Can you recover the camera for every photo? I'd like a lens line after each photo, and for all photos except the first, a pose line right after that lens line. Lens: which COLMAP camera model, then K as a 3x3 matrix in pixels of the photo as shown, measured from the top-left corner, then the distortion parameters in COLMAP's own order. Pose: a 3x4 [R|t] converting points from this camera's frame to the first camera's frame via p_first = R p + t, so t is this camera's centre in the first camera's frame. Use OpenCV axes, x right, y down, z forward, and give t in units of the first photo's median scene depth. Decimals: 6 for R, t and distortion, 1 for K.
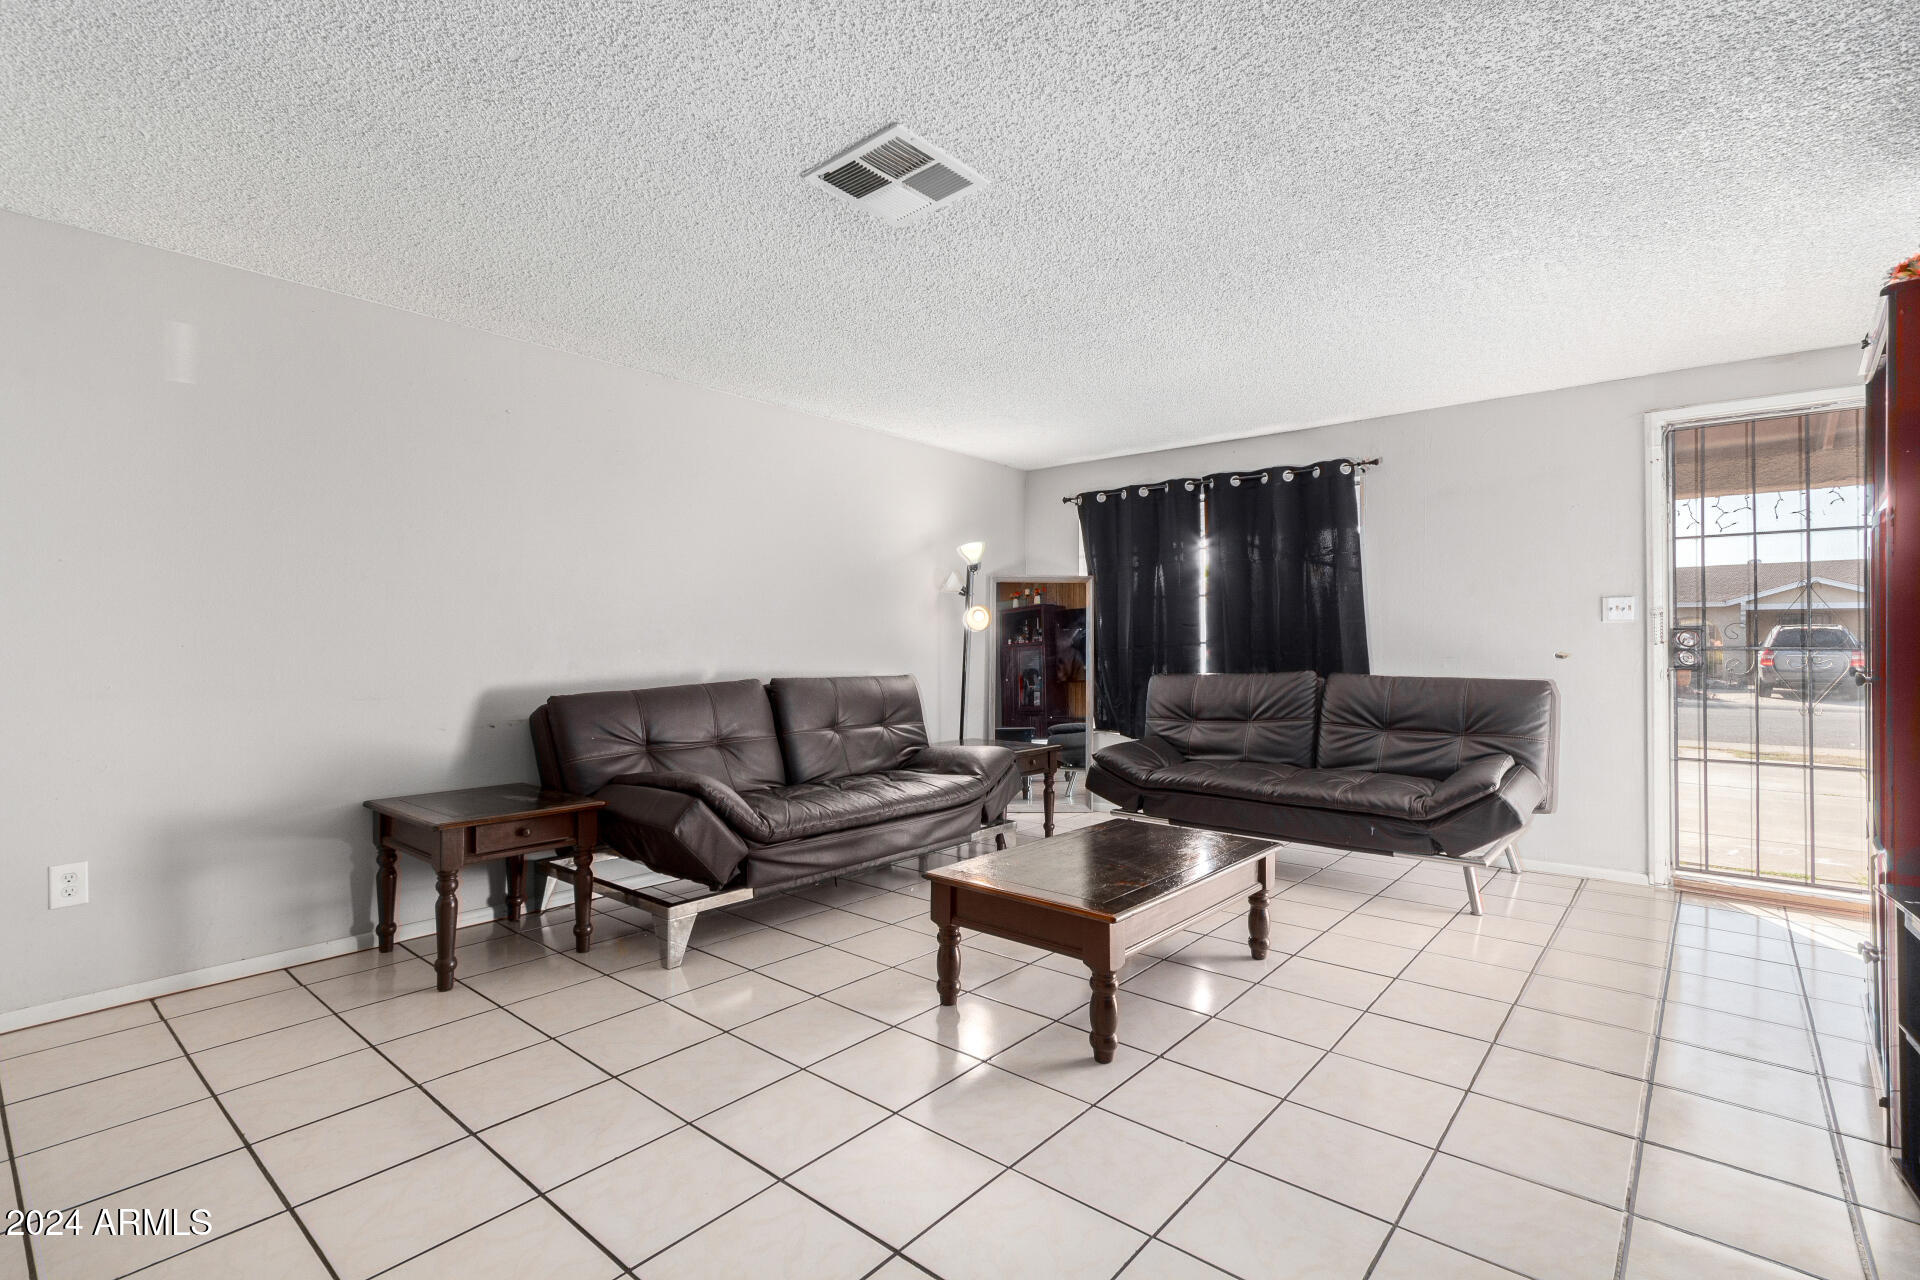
lens RADIAL K [[892.3, 0, 988.1], [0, 892.3, 626.4], [0, 0, 1]] dist [-0.000669, 0.005645]
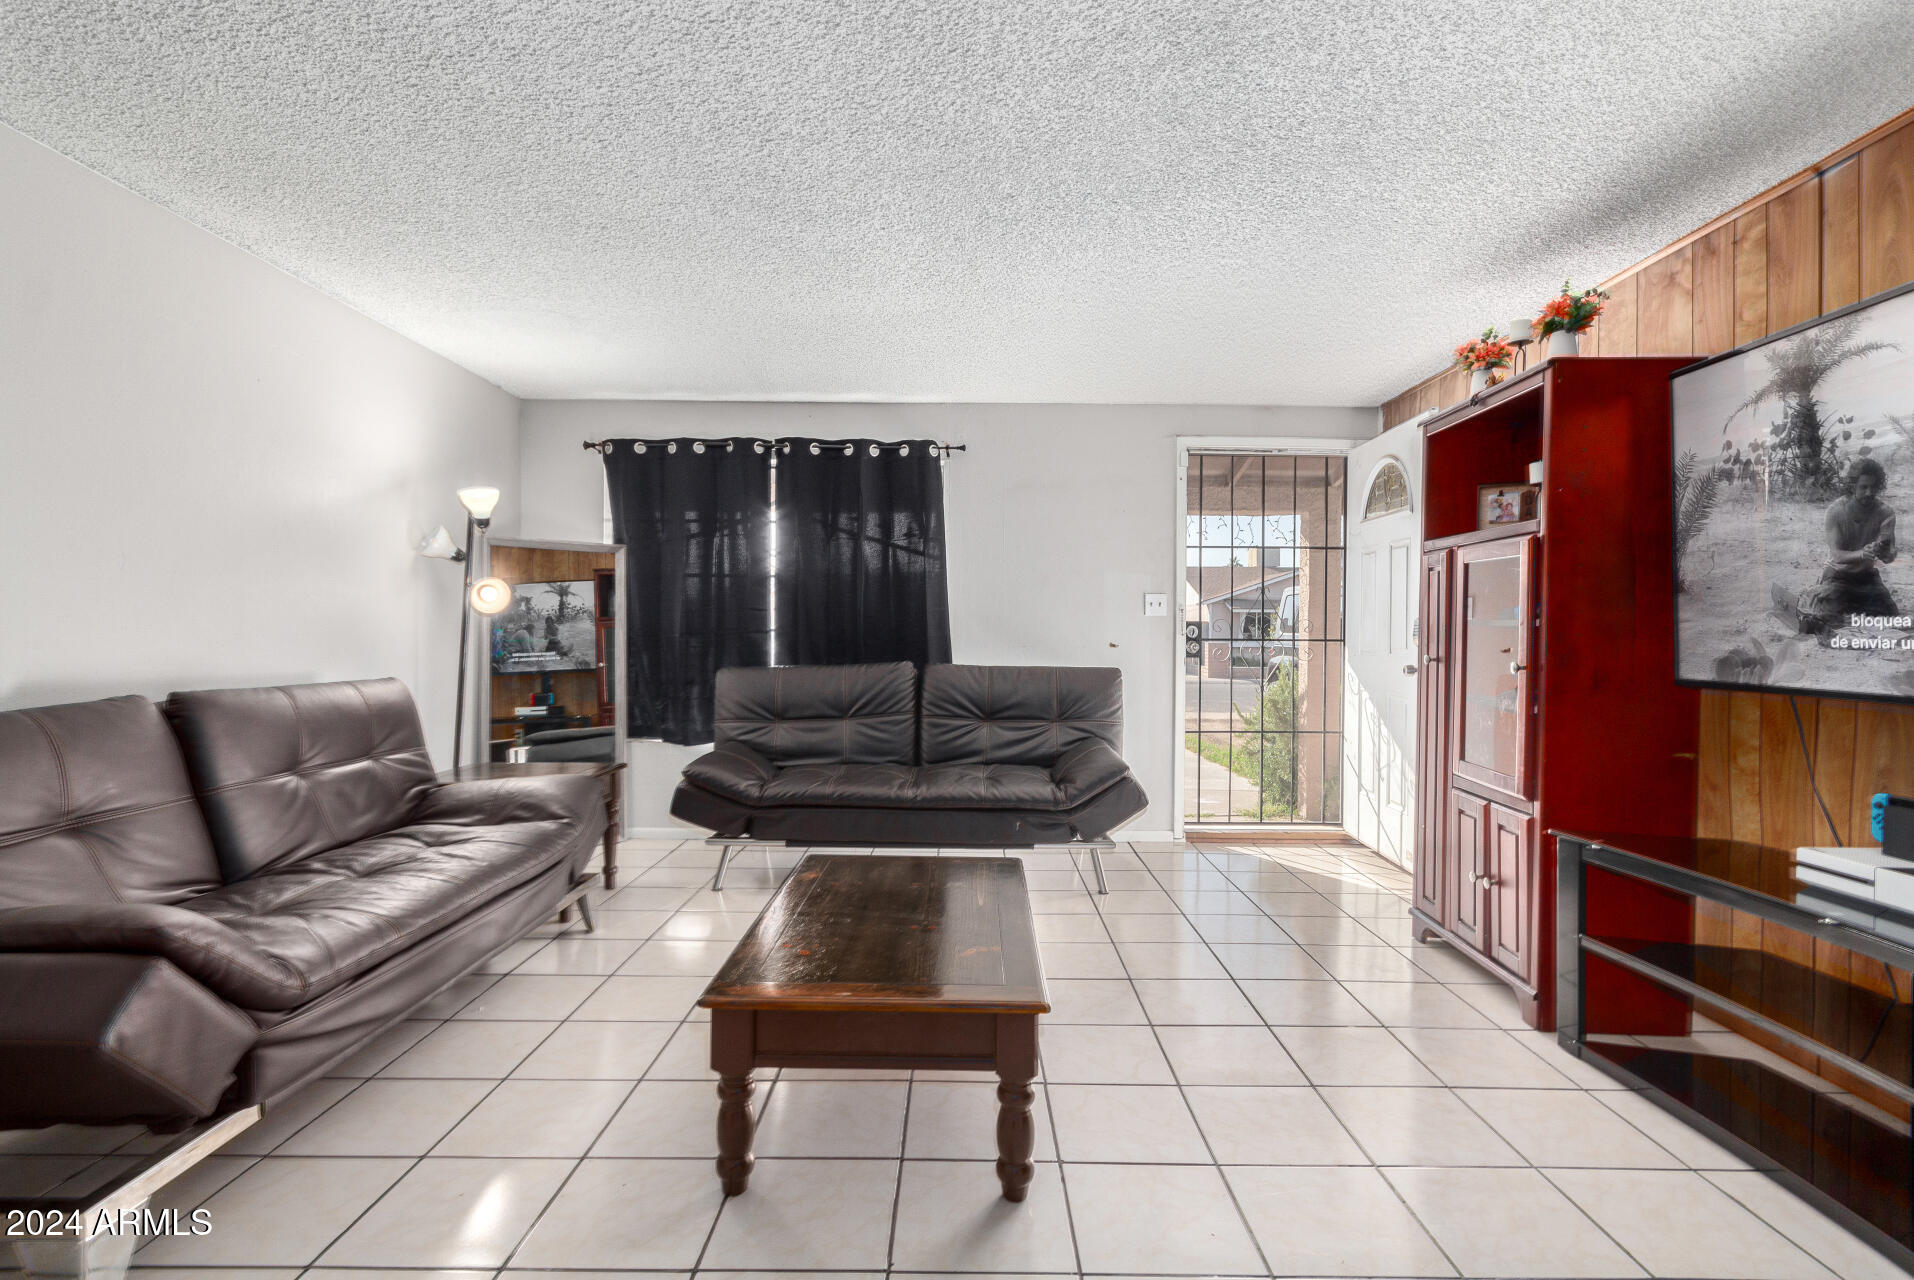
lens RADIAL K [[889.5, 0, 960.3], [0, 889.5, 643.3], [0, 0, 1]] dist [-0.000669, 0.005645]
pose [[0.772581, -0.002339, 0.634913, -0.197769], [-0.020108, 0.999401, 0.028150, 0.002875], [-0.634598, -0.034515, 0.772071, 0.247256]]
